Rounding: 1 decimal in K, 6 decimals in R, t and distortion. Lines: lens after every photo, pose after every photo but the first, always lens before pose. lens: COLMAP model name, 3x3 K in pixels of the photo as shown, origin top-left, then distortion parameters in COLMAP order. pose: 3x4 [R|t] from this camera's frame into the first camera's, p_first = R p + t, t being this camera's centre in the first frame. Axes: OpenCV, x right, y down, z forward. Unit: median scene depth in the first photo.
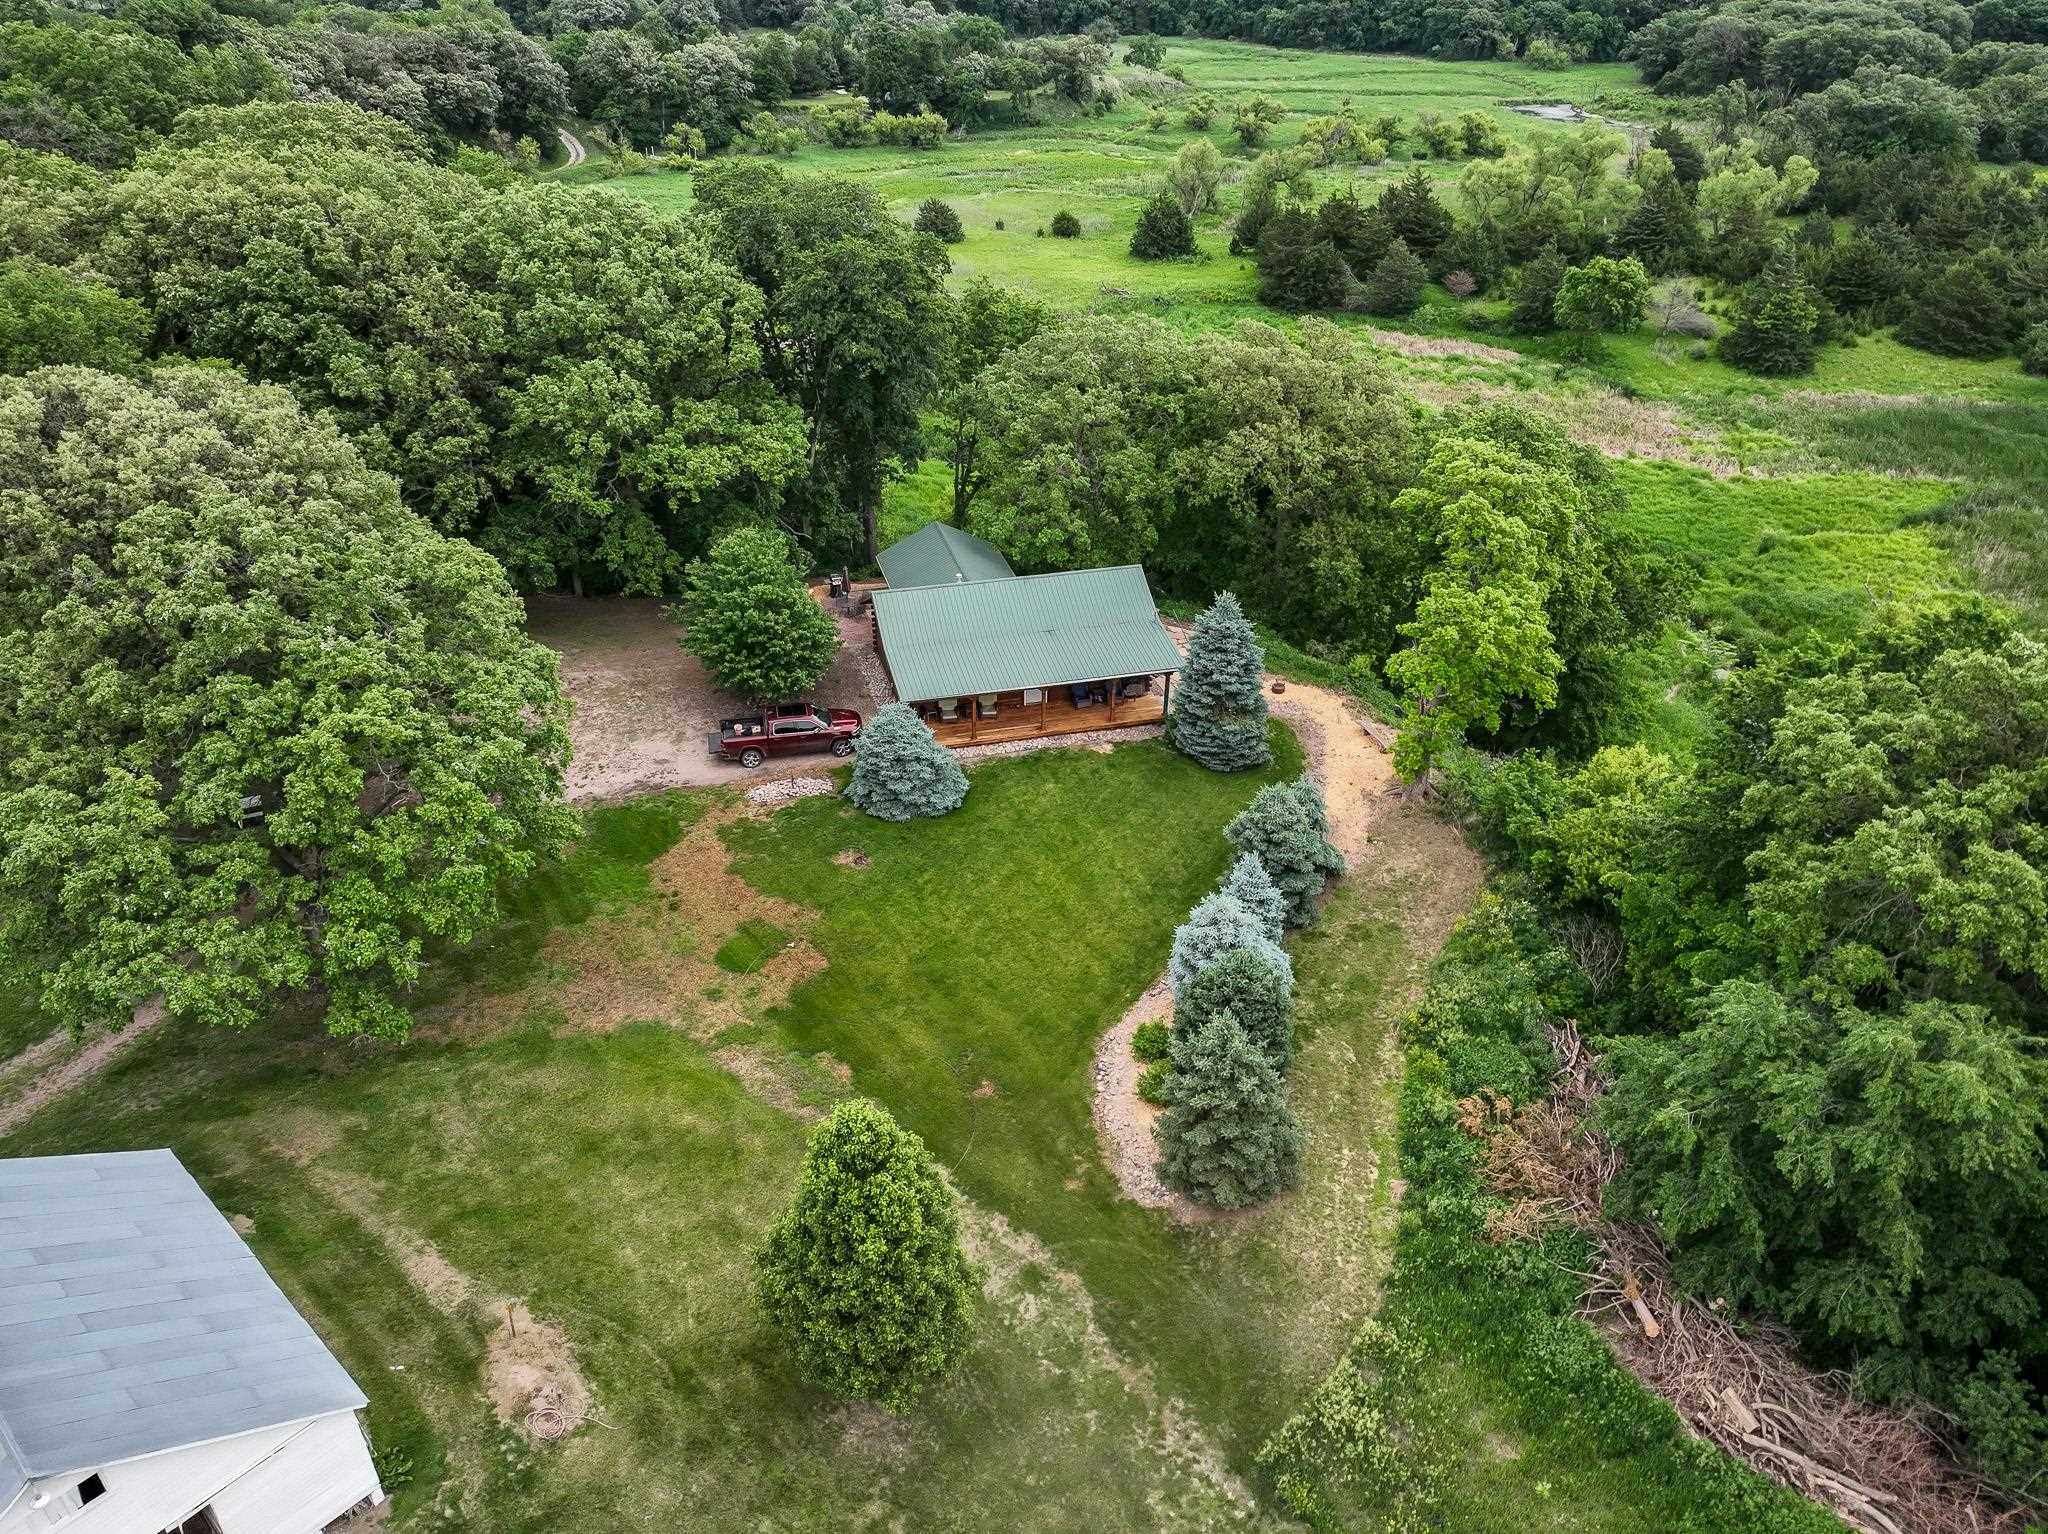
lens RADIAL K [[1450.8, 0, 1032.9], [0, 1450.8, 750.6], [0, 0, 1]] dist [0.007341, -0.005078]
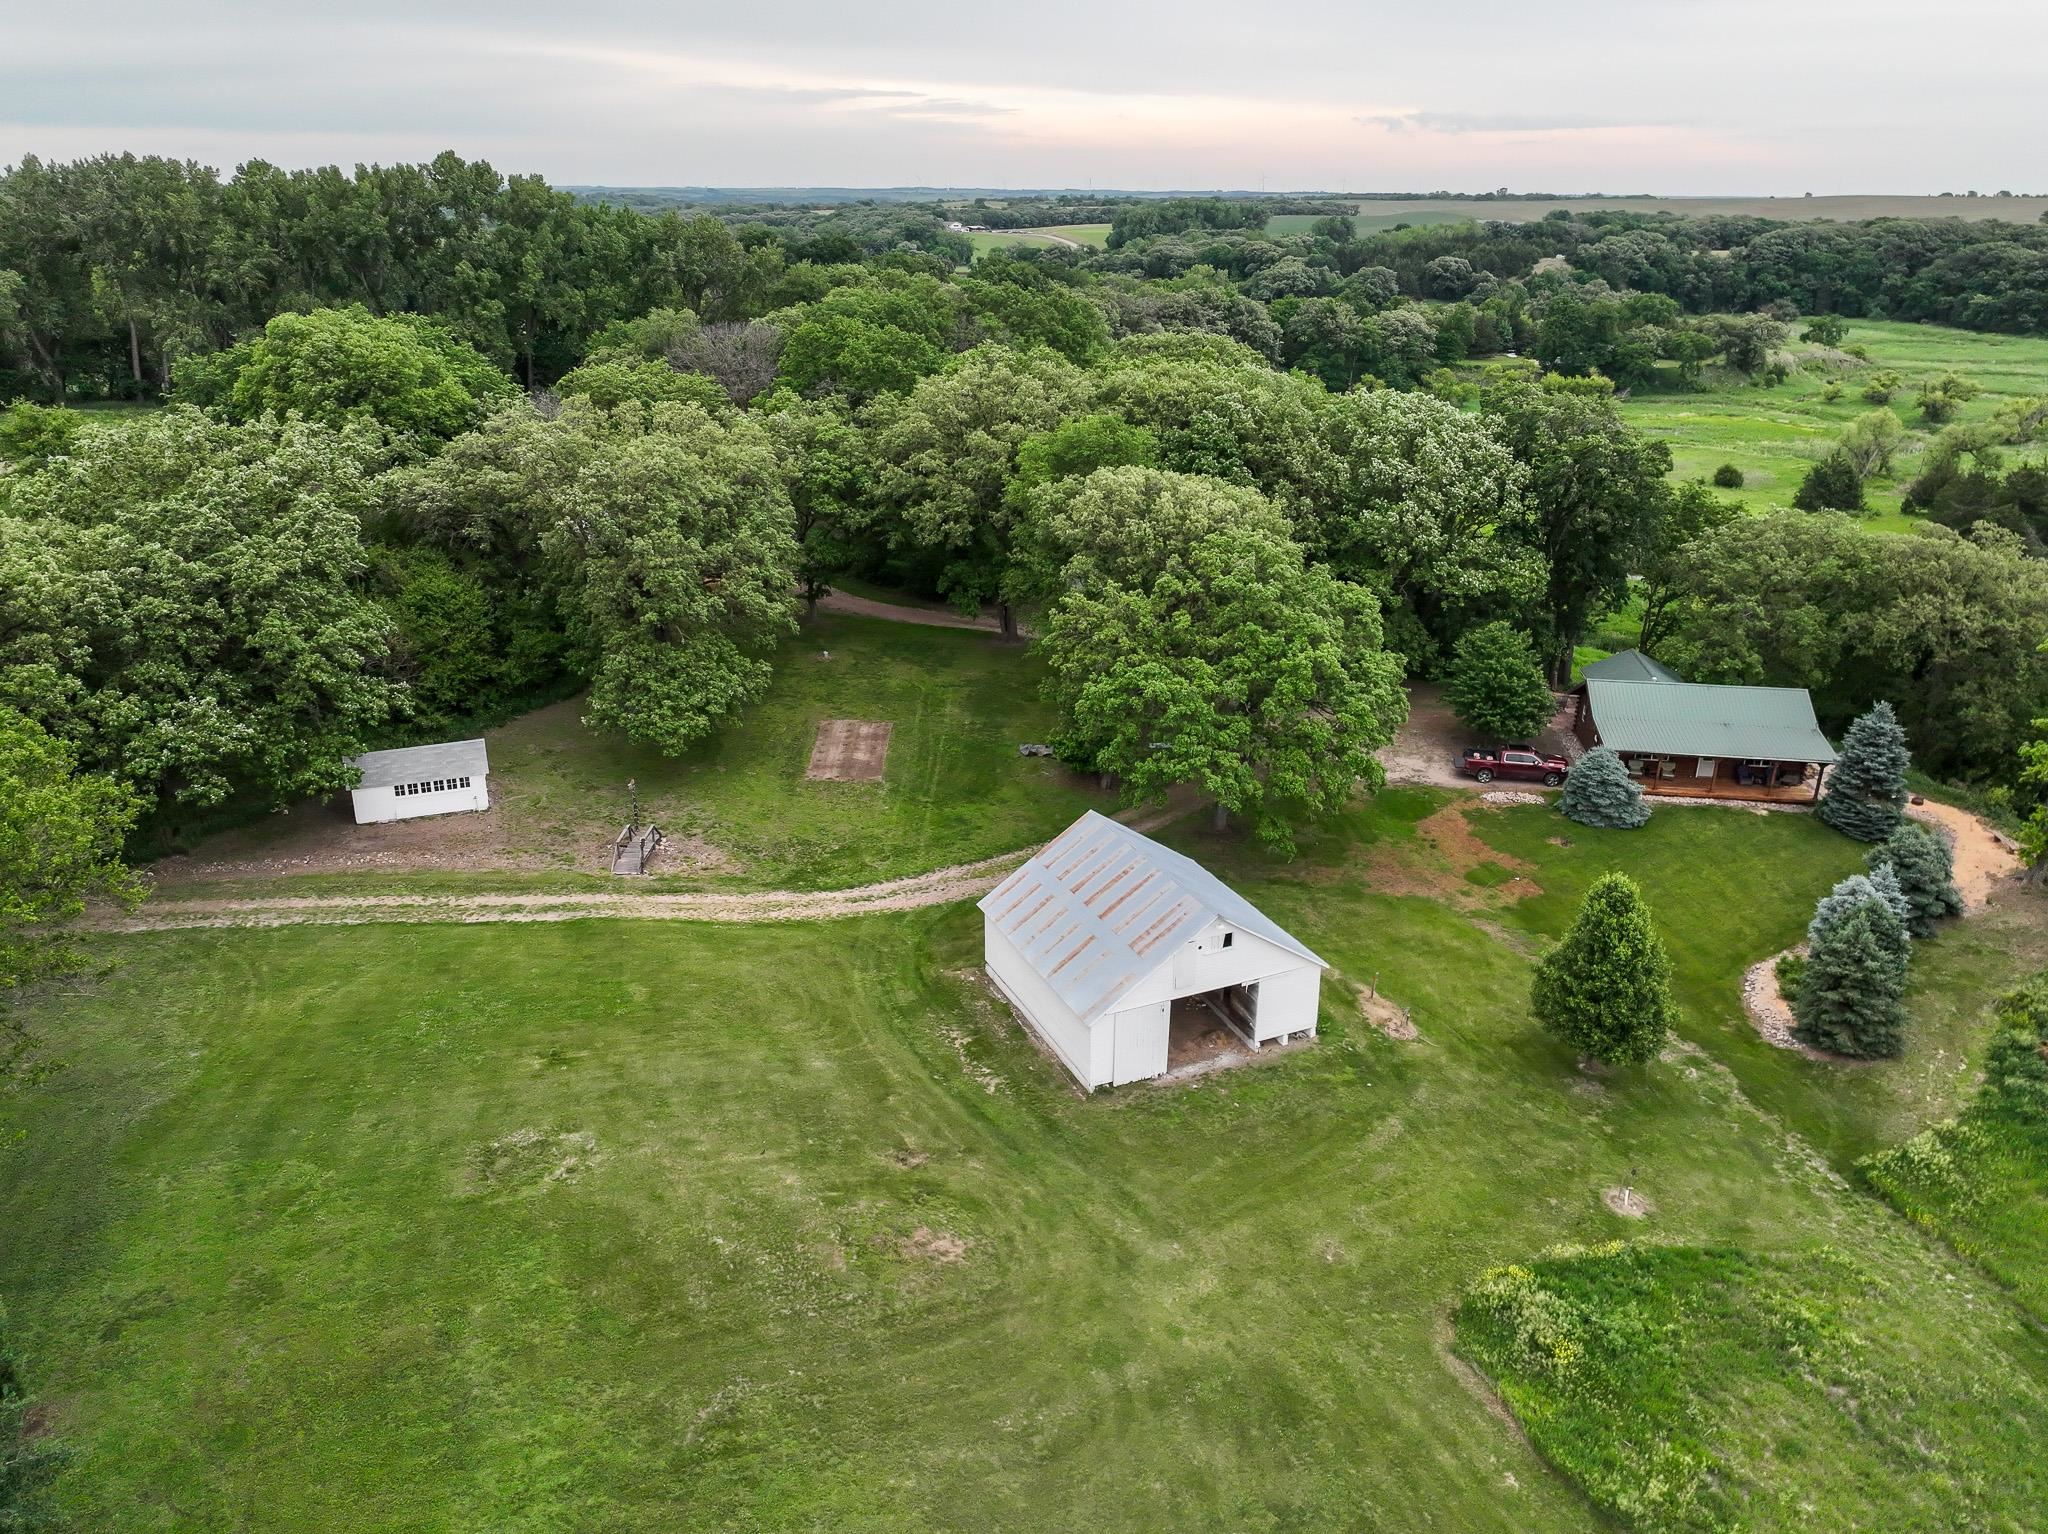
lens RADIAL K [[1450.8, 0, 1032.9], [0, 1450.8, 750.6], [0, 0, 1]] dist [0.007341, -0.005078]
pose [[0.917373, 0.141370, -0.372076, -0.065884], [-0.198953, 0.972507, -0.121026, 0.209670], [0.344738, 0.185051, 0.920278, -0.396885]]
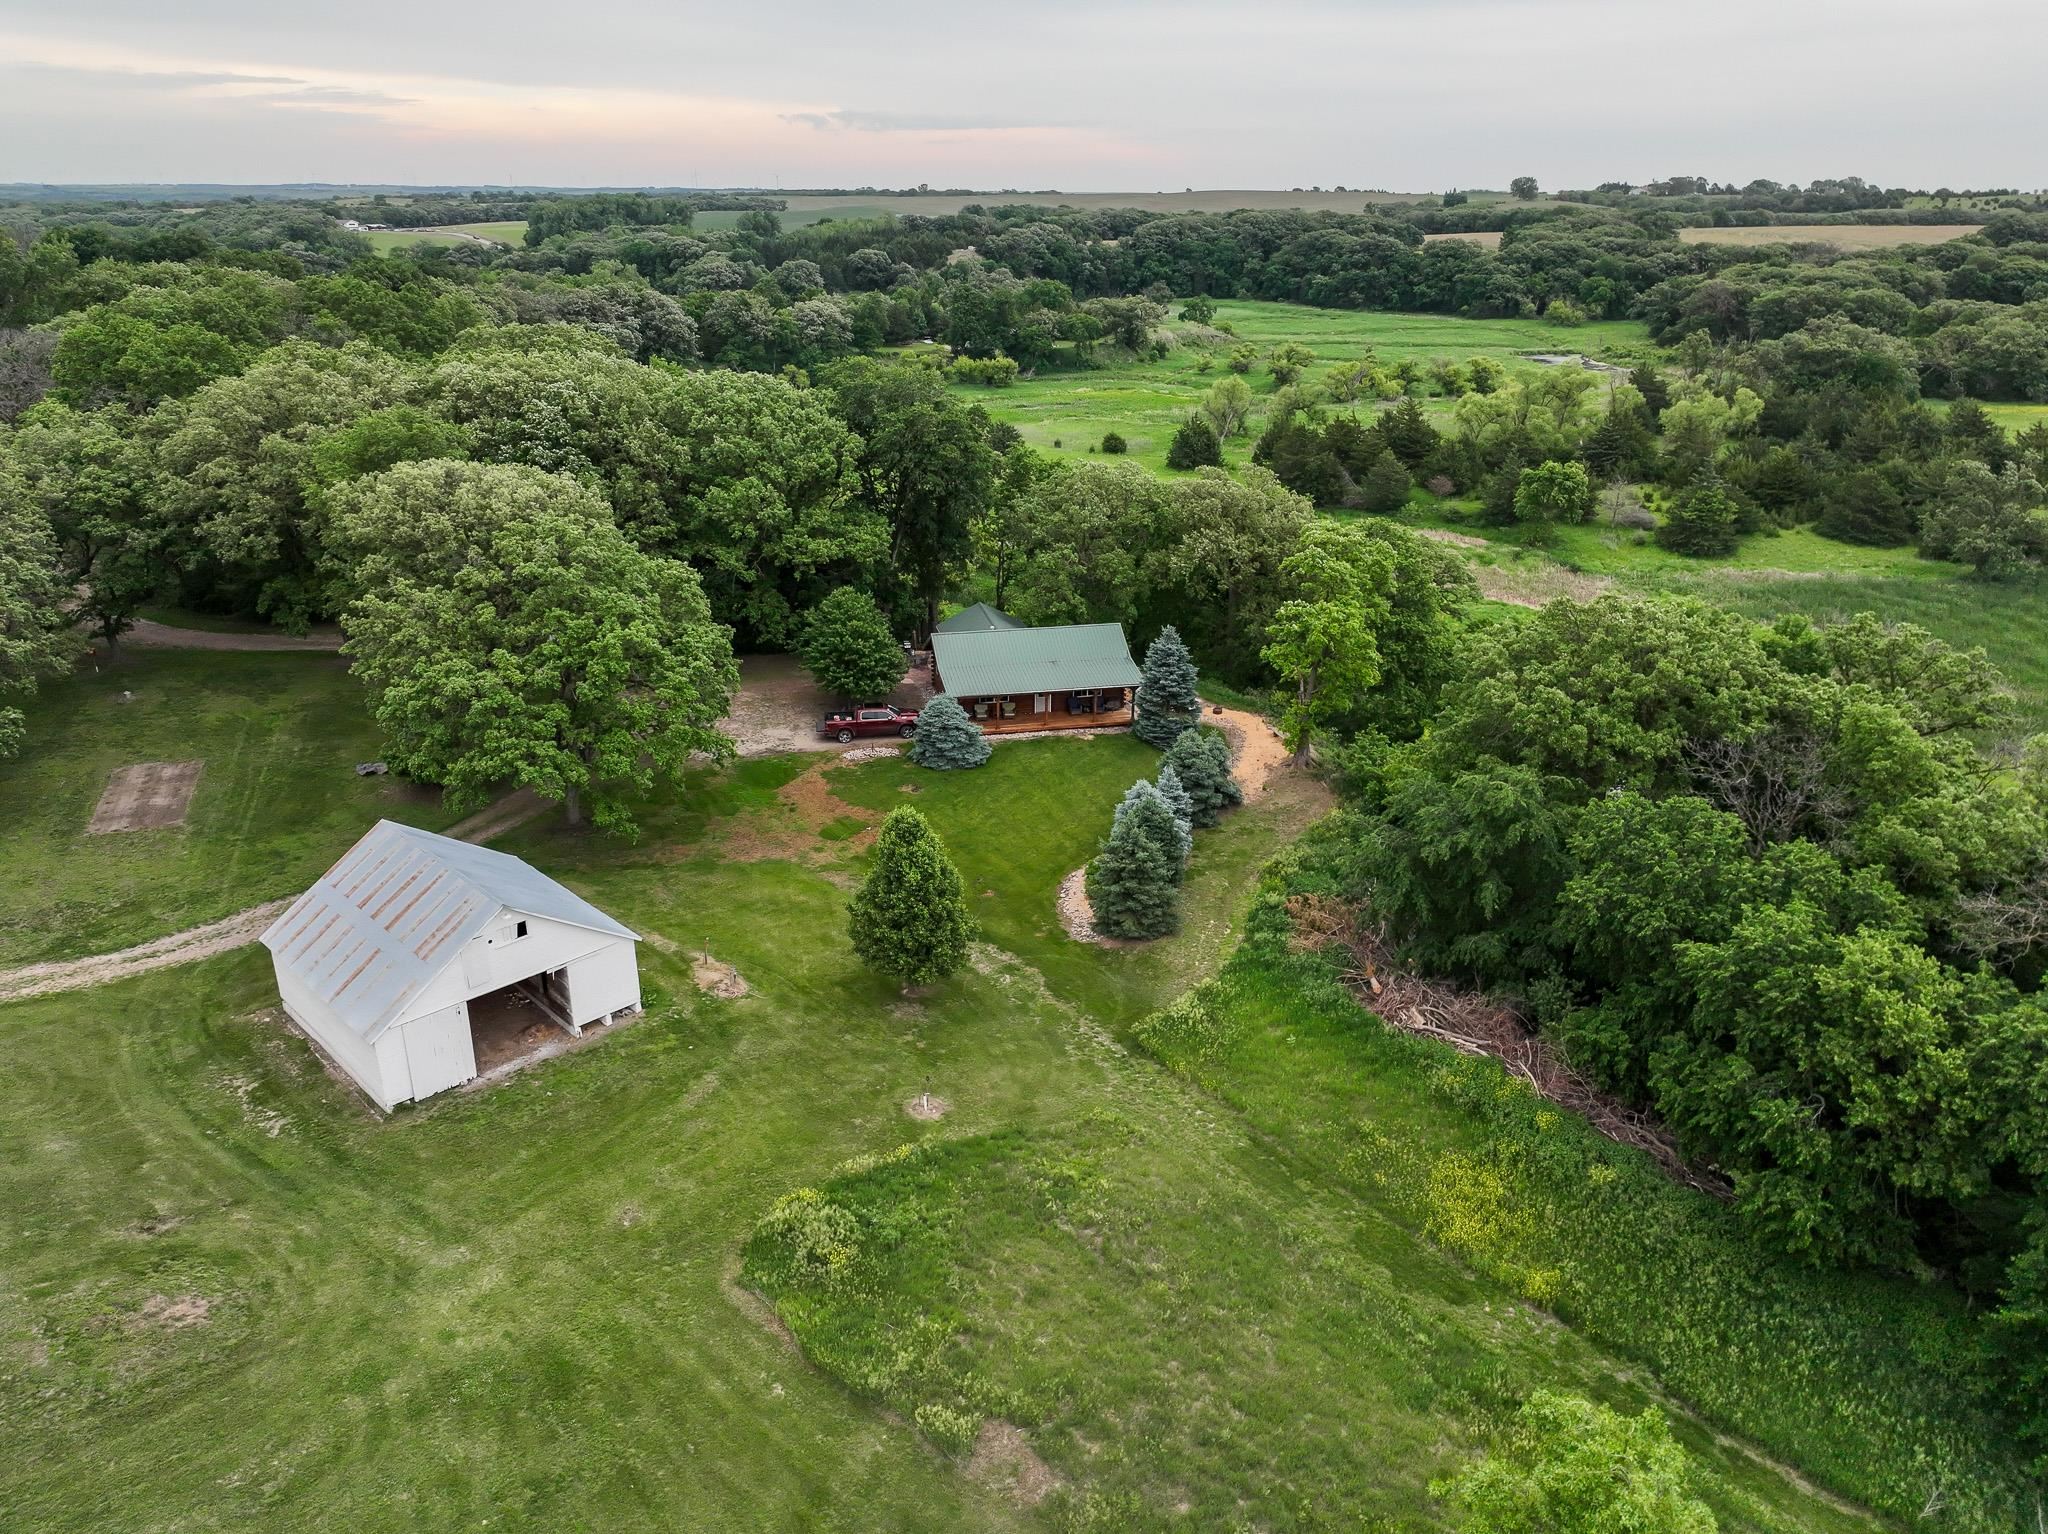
lens RADIAL K [[1450.8, 0, 1032.9], [0, 1450.8, 750.6], [0, 0, 1]] dist [0.007341, -0.005078]
pose [[0.998692, 0.015402, -0.048765, 0.058511], [-0.022874, 0.987398, -0.156592, 0.214044], [0.045739, 0.157503, 0.986459, -0.377295]]
